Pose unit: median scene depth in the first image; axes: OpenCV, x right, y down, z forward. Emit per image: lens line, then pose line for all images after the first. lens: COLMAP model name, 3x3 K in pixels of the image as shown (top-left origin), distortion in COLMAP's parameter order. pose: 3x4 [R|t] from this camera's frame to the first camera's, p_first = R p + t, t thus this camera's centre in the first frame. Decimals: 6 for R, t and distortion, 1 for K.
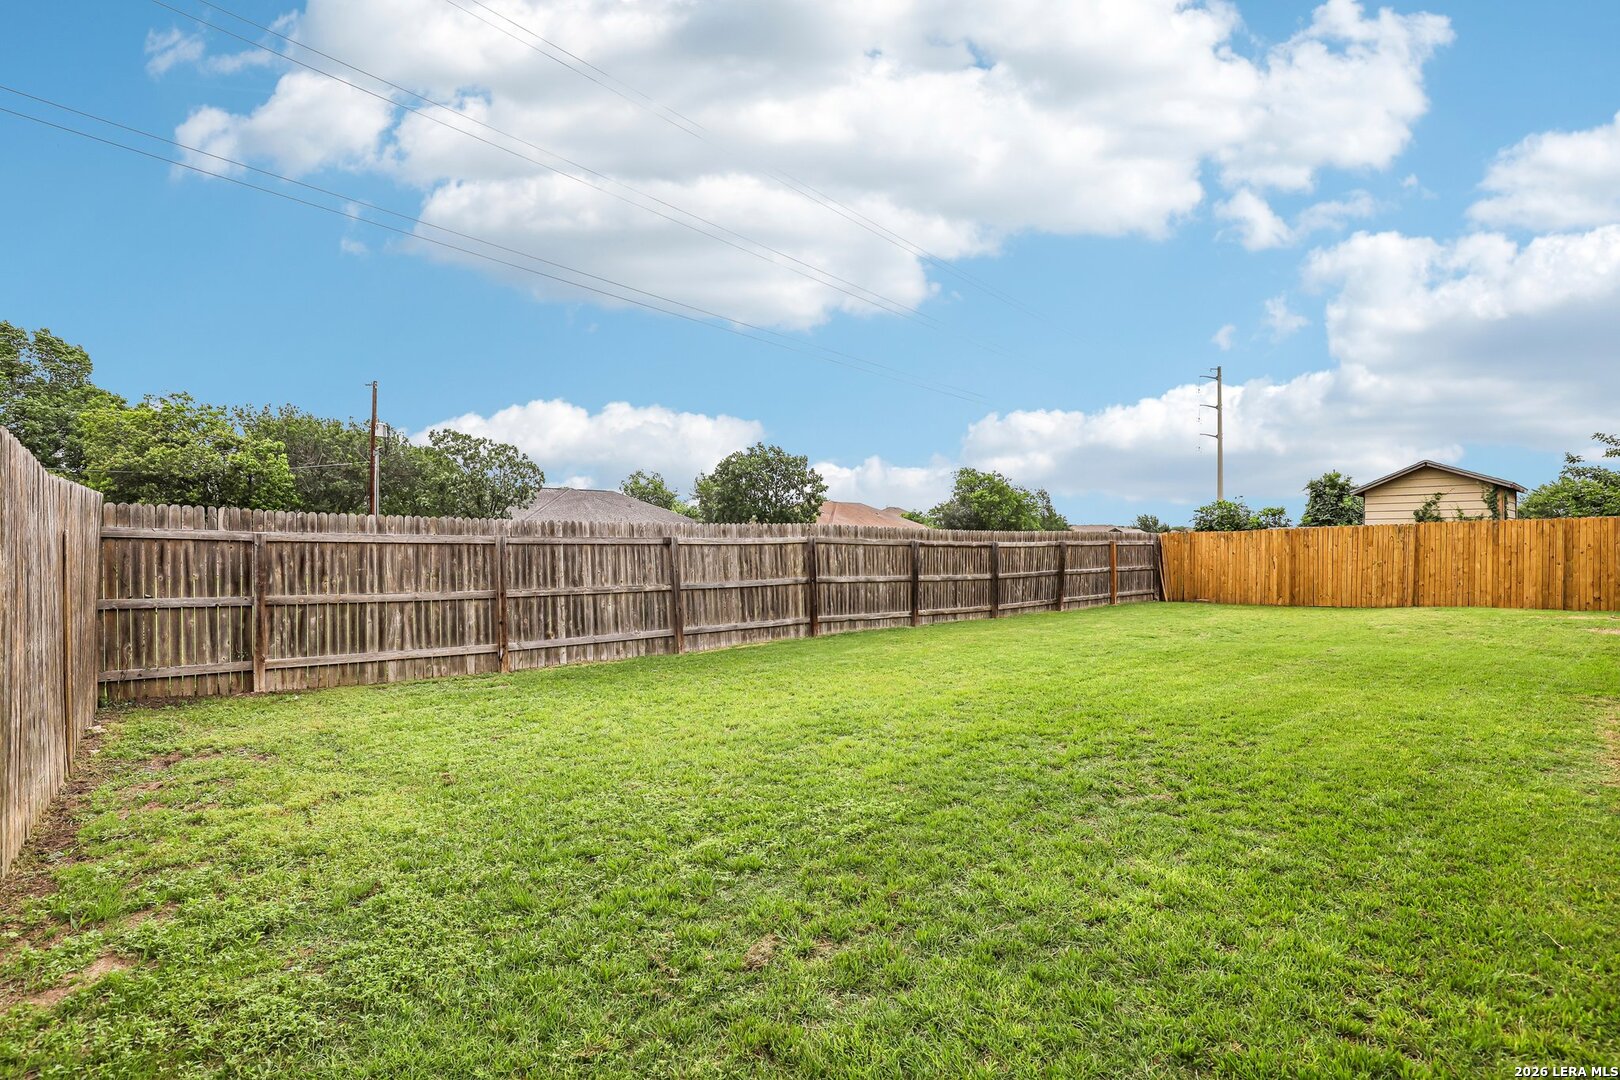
lens RADIAL K [[744.6, 0, 806.3], [0, 744.6, 540.5], [0, 0, 1]] dist [-0.032447, 0.004473]
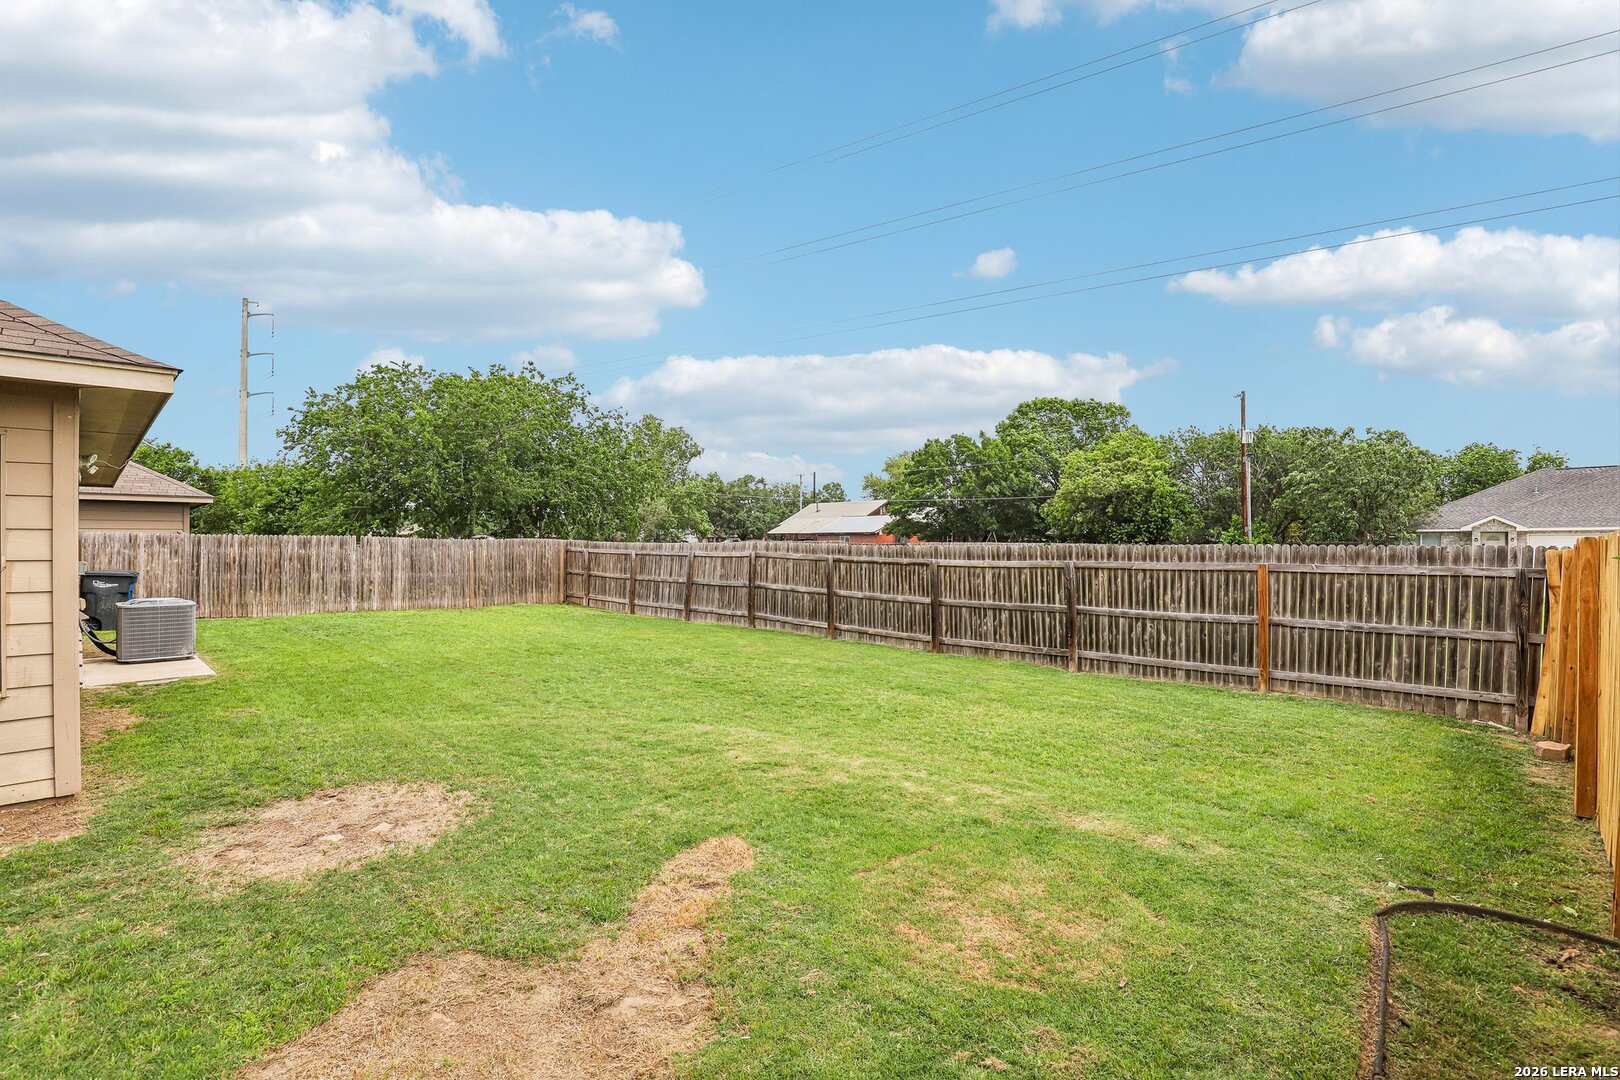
lens RADIAL K [[744.6, 0, 805.6], [0, 744.6, 549.6], [0, 0, 1]] dist [-0.032447, 0.004473]
pose [[0.091245, -0.000913, -0.995828, 1.201603], [-0.011911, 0.999927, -0.002008, -0.006356], [0.995757, 0.012044, 0.091227, 0.888132]]
